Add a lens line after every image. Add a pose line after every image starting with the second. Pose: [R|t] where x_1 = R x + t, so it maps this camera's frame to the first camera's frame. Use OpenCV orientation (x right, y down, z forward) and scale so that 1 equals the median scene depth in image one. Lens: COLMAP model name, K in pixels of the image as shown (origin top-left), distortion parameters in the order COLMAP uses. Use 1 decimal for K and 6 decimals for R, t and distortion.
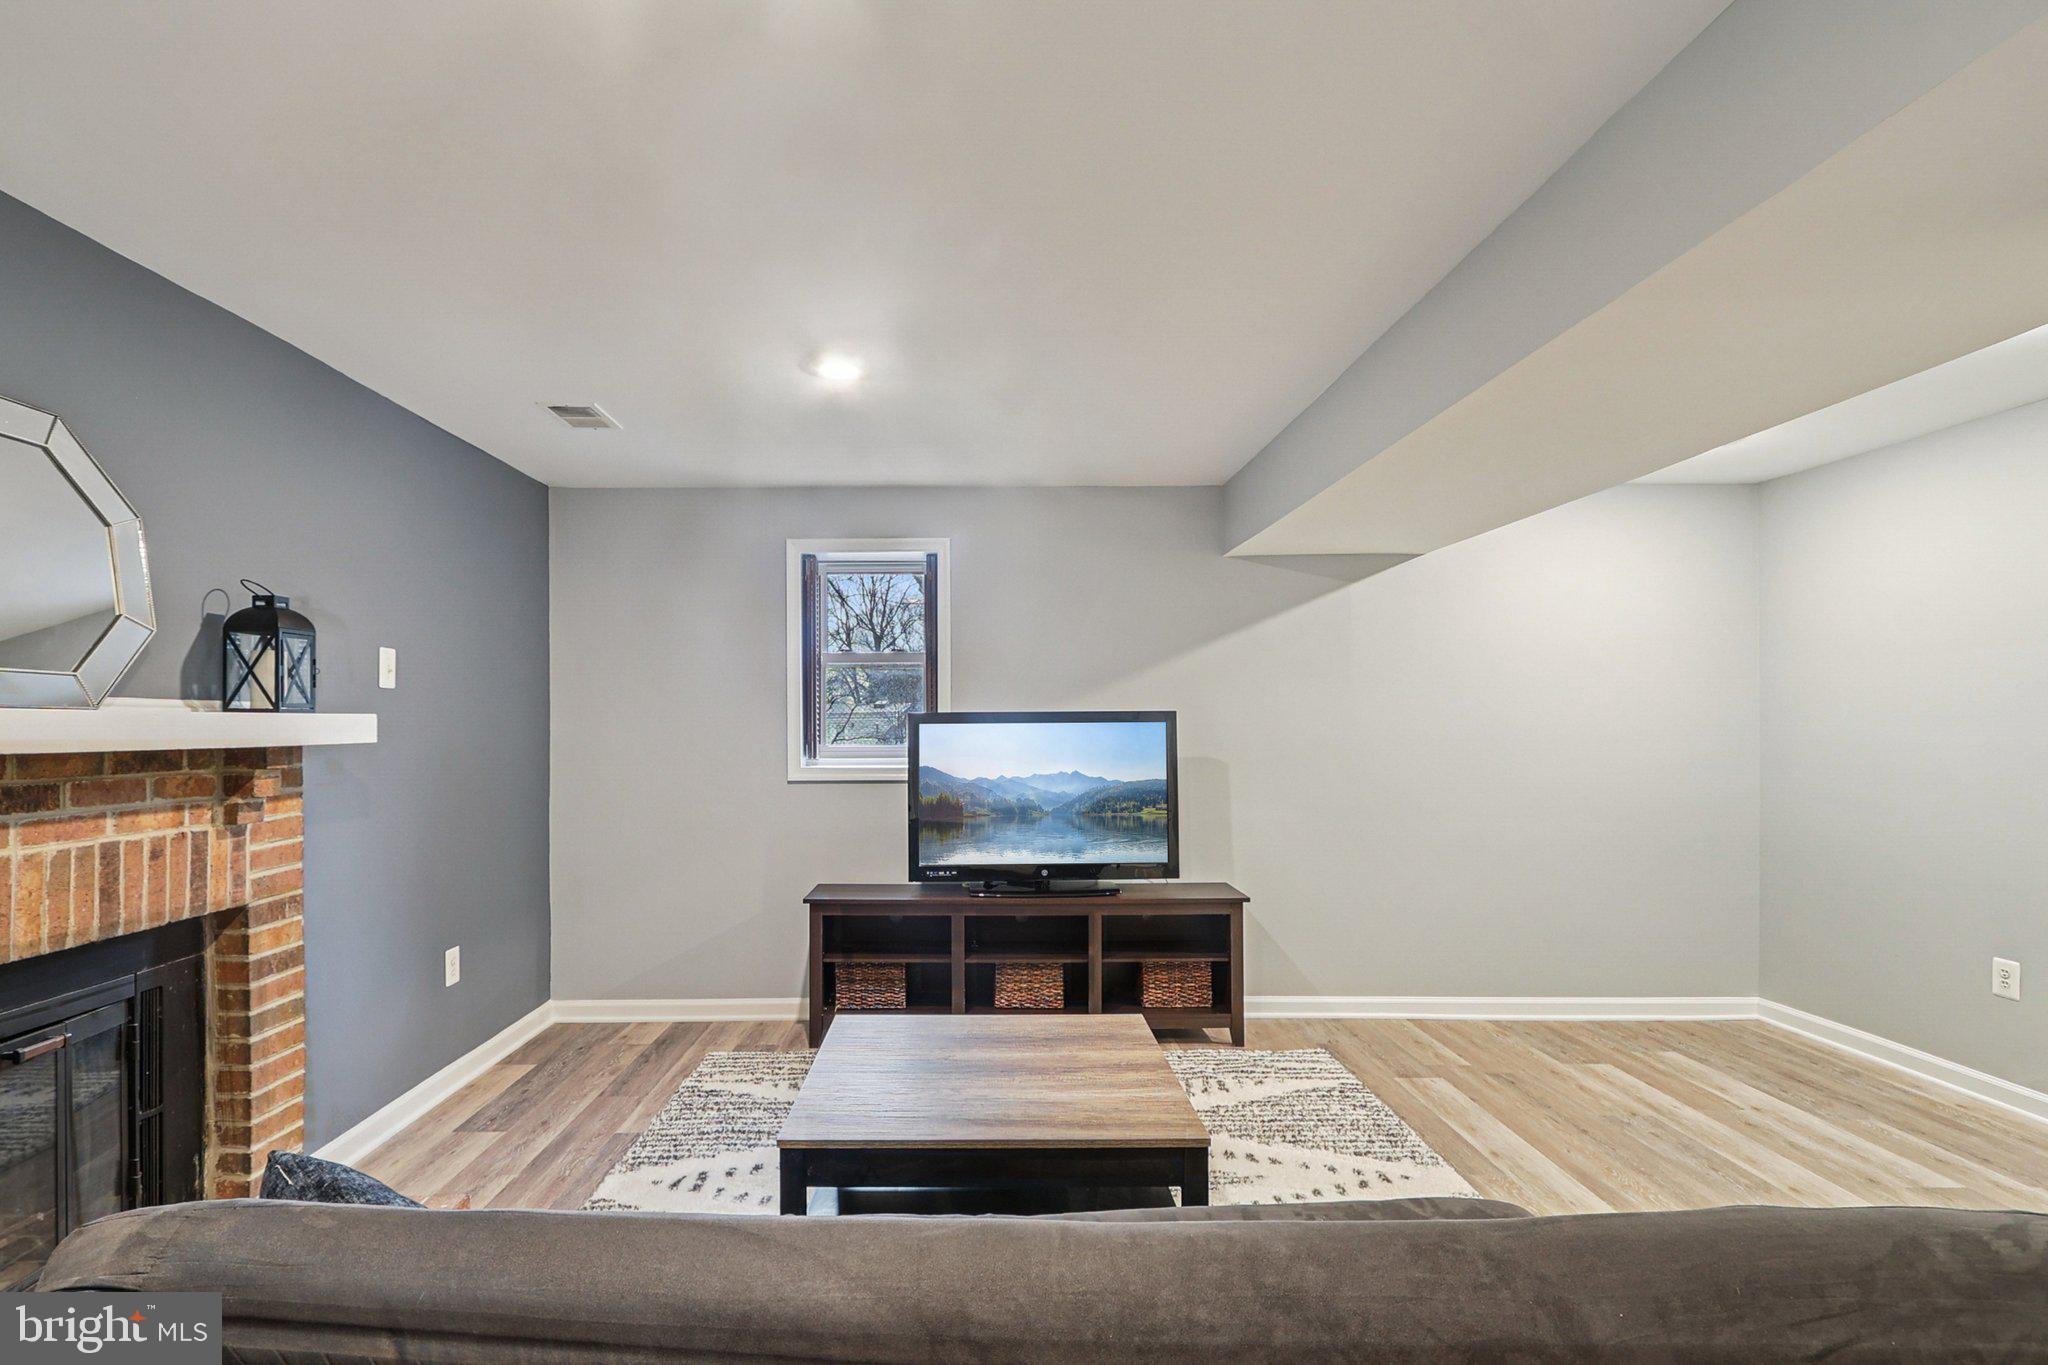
lens RADIAL K [[1031.0, 0, 982.6], [0, 1031.0, 714.9], [0, 0, 1]] dist [0.000397, -0.000840]
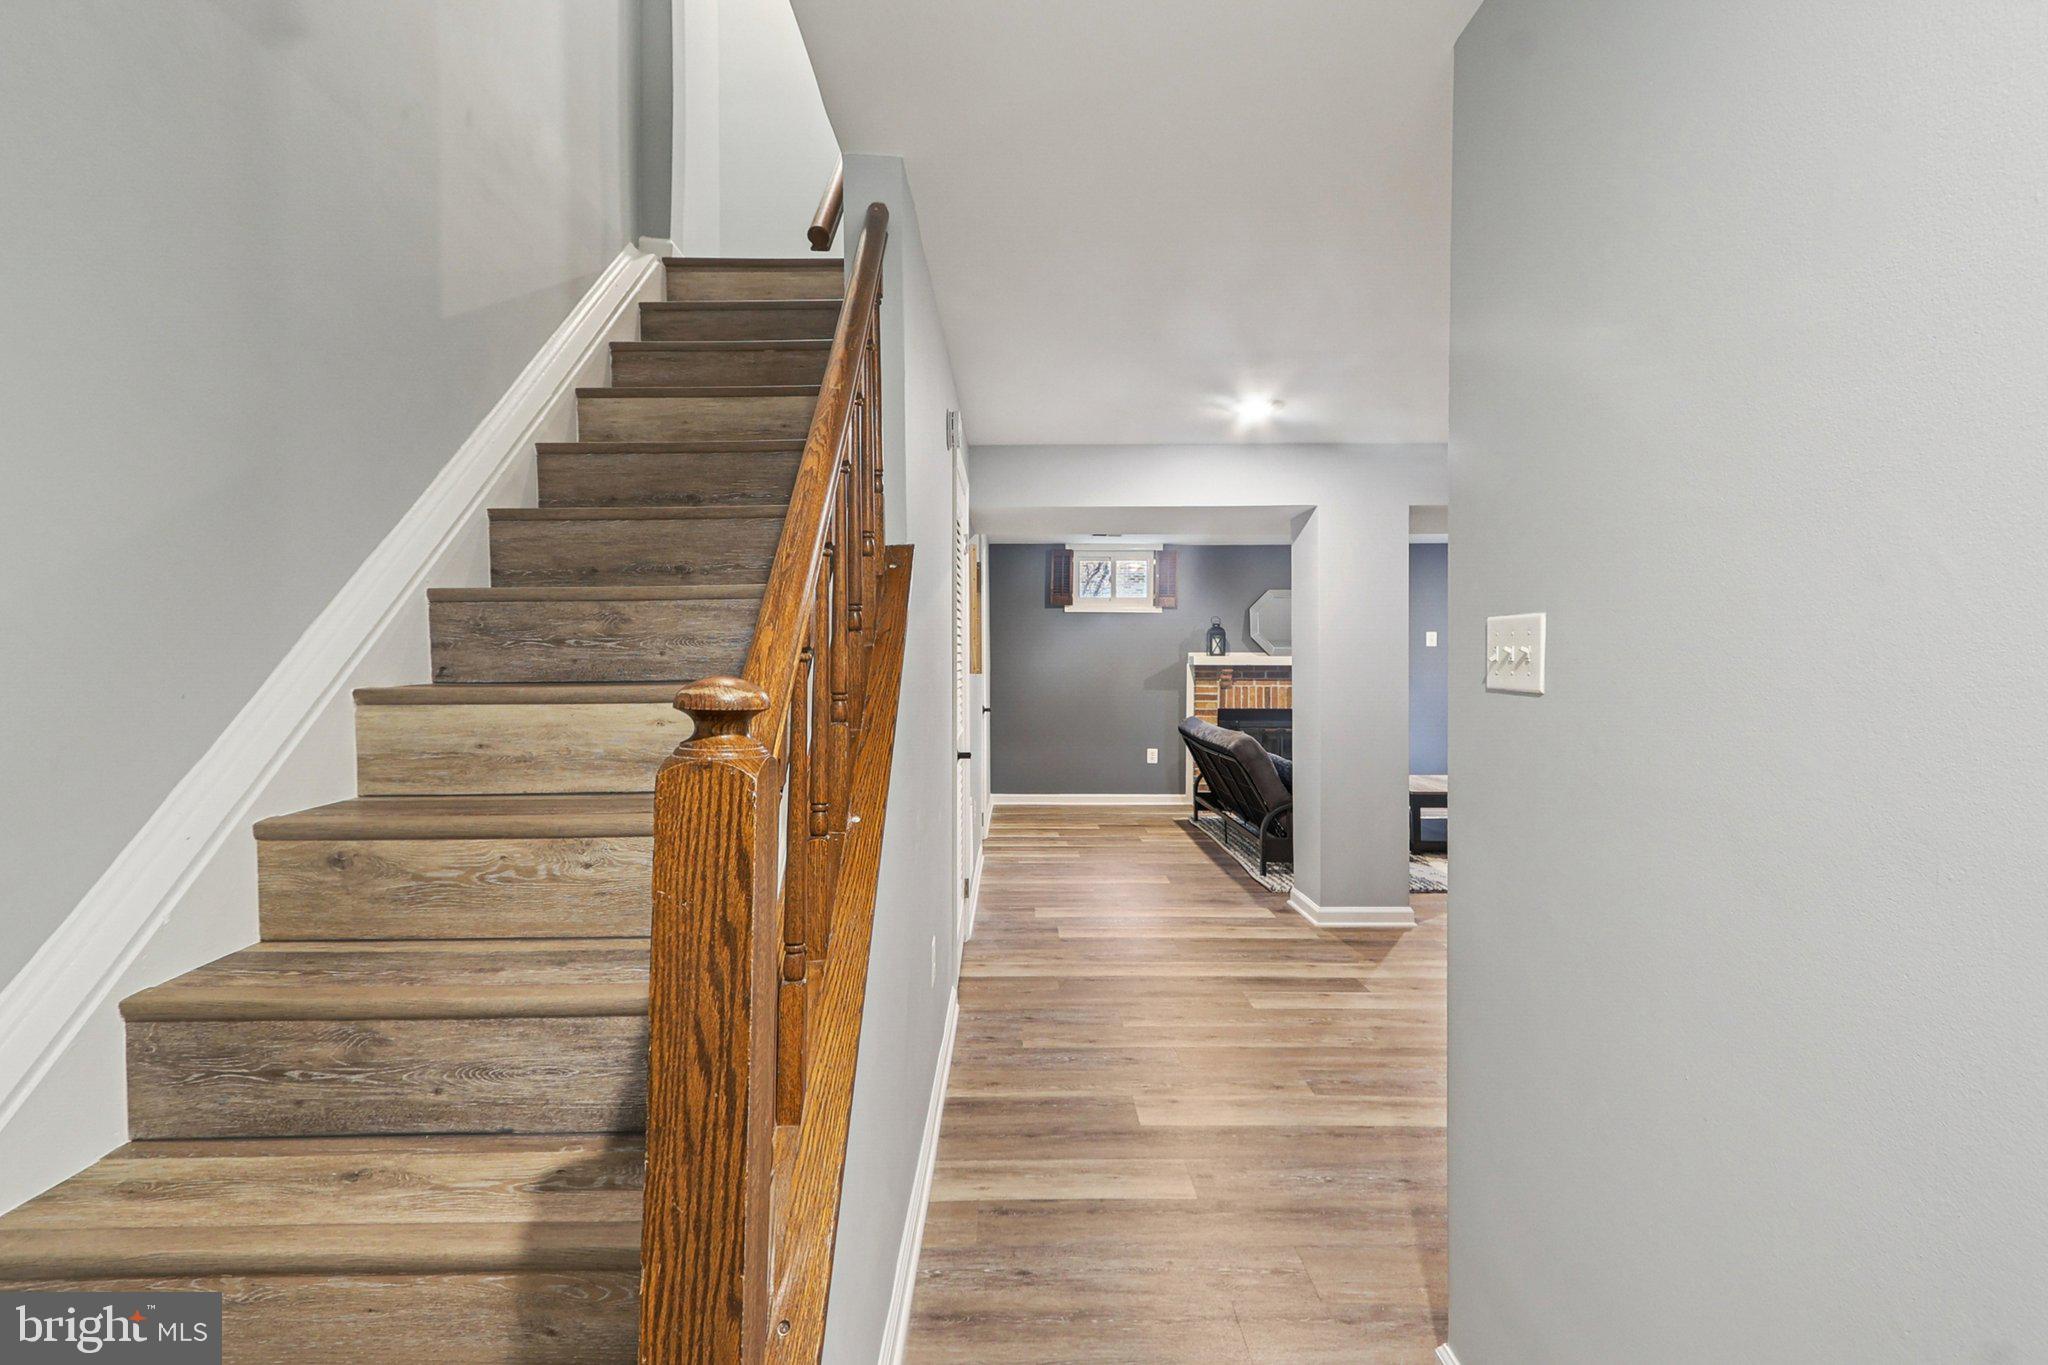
lens RADIAL K [[950.4, 0, 1005.5], [0, 950.4, 666.0], [0, 0, 1]] dist [0.026599, -0.000357]
pose [[-0.008246, 0.006207, -0.999947, 2.028349], [0.011063, 0.999920, 0.006115, -0.000471], [0.999905, -0.011012, -0.008314, -0.134611]]
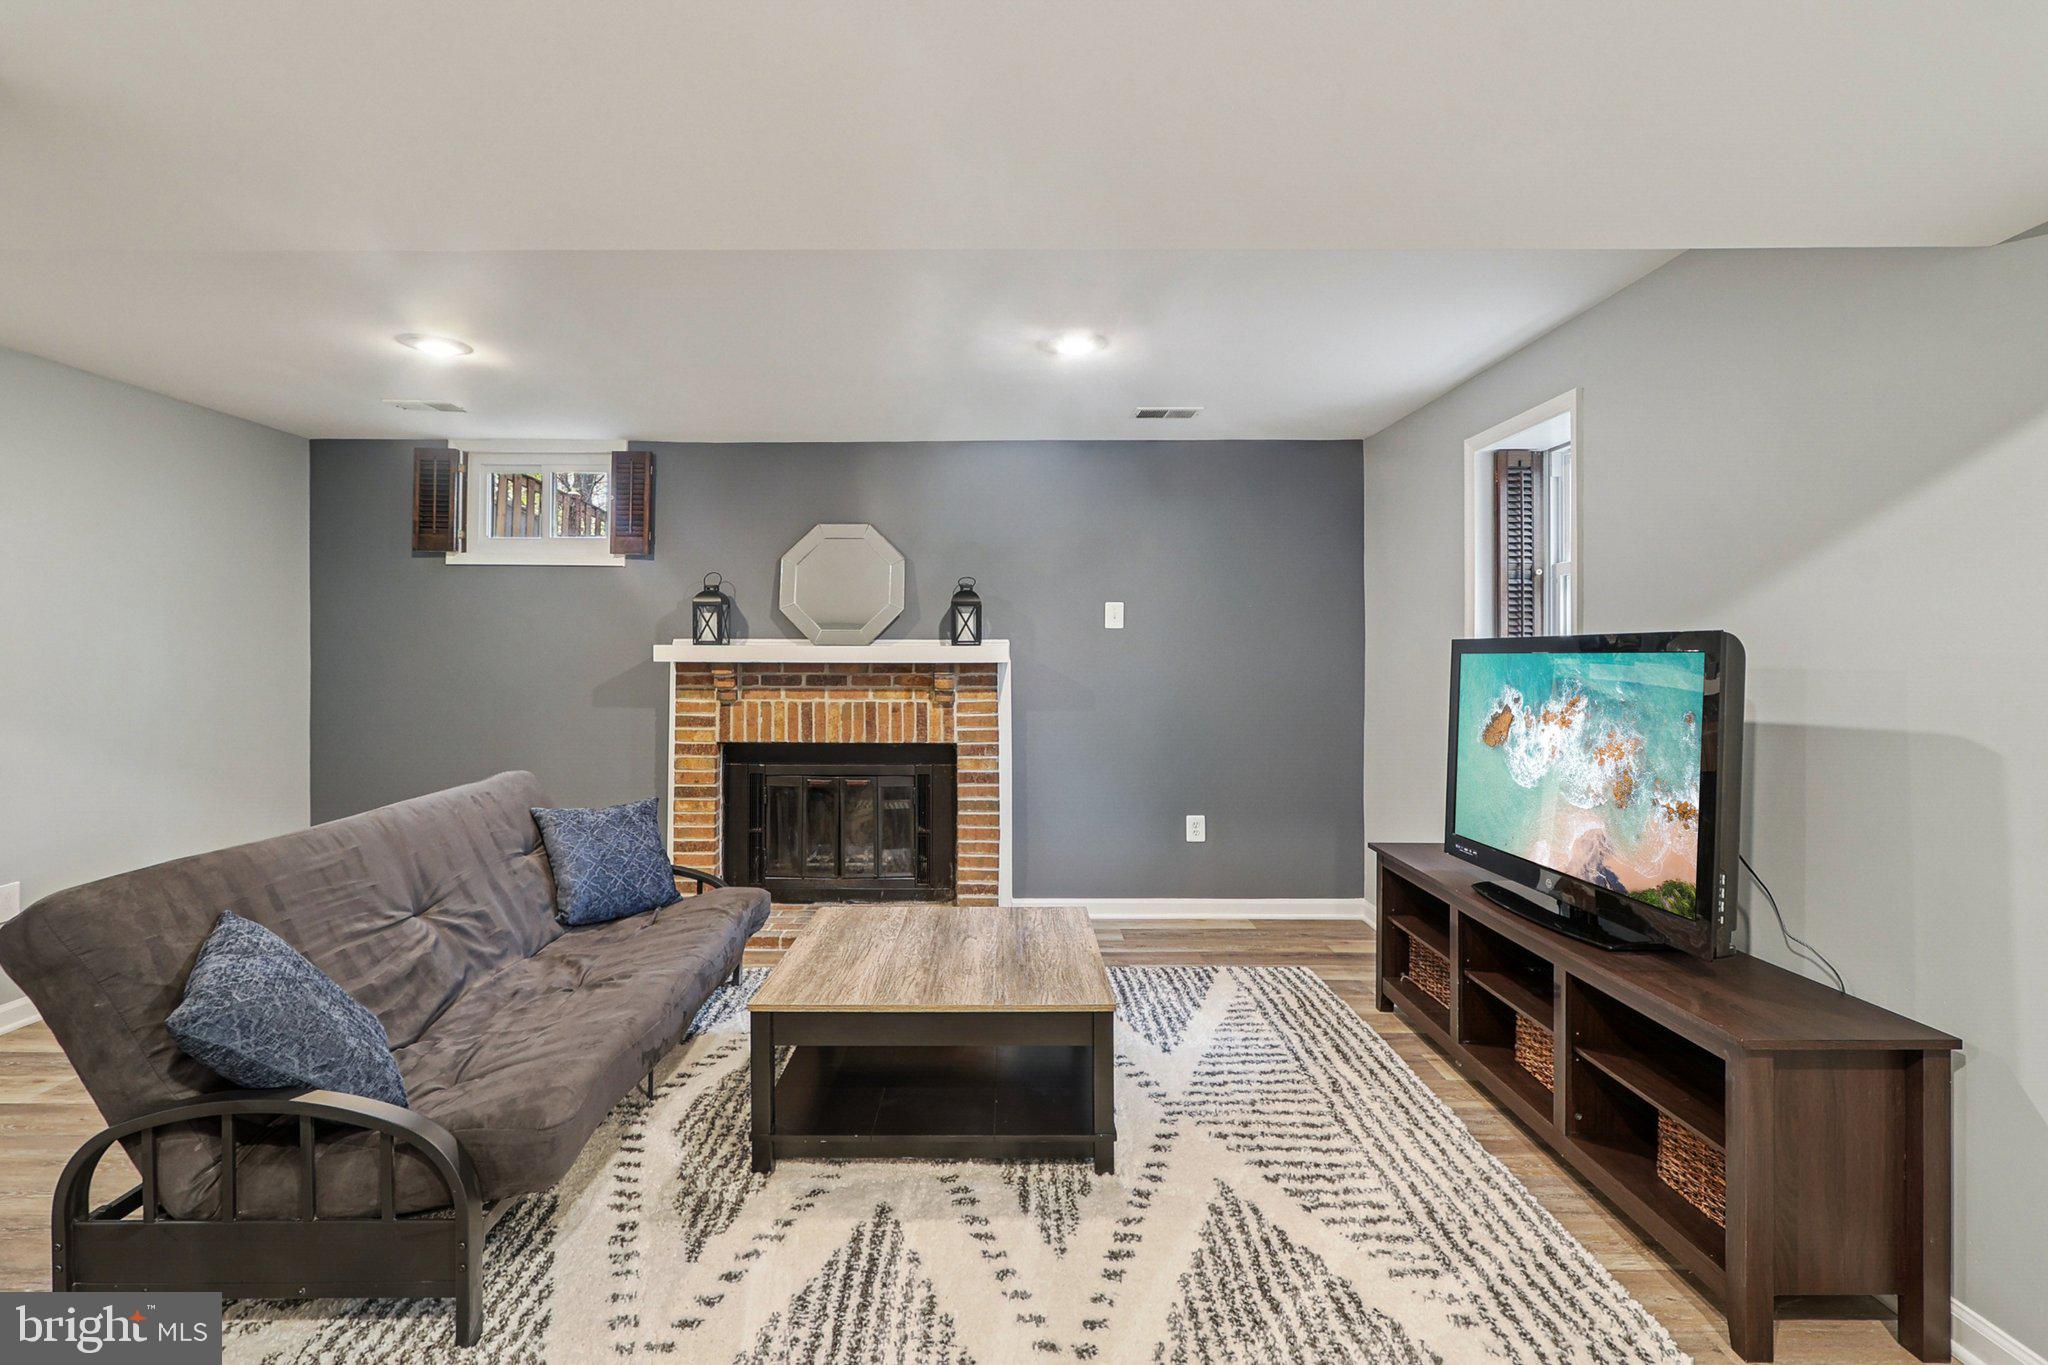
lens RADIAL K [[953.7, 0, 1002.9], [0, 953.7, 656.4], [0, 0, 1]] dist [-0.003444, -0.001182]
pose [[-0.004026, 0.007789, -0.999962, 0.843515], [0.008212, 0.999936, 0.007755, 0.003774], [0.999958, -0.008181, -0.004090, 0.841615]]
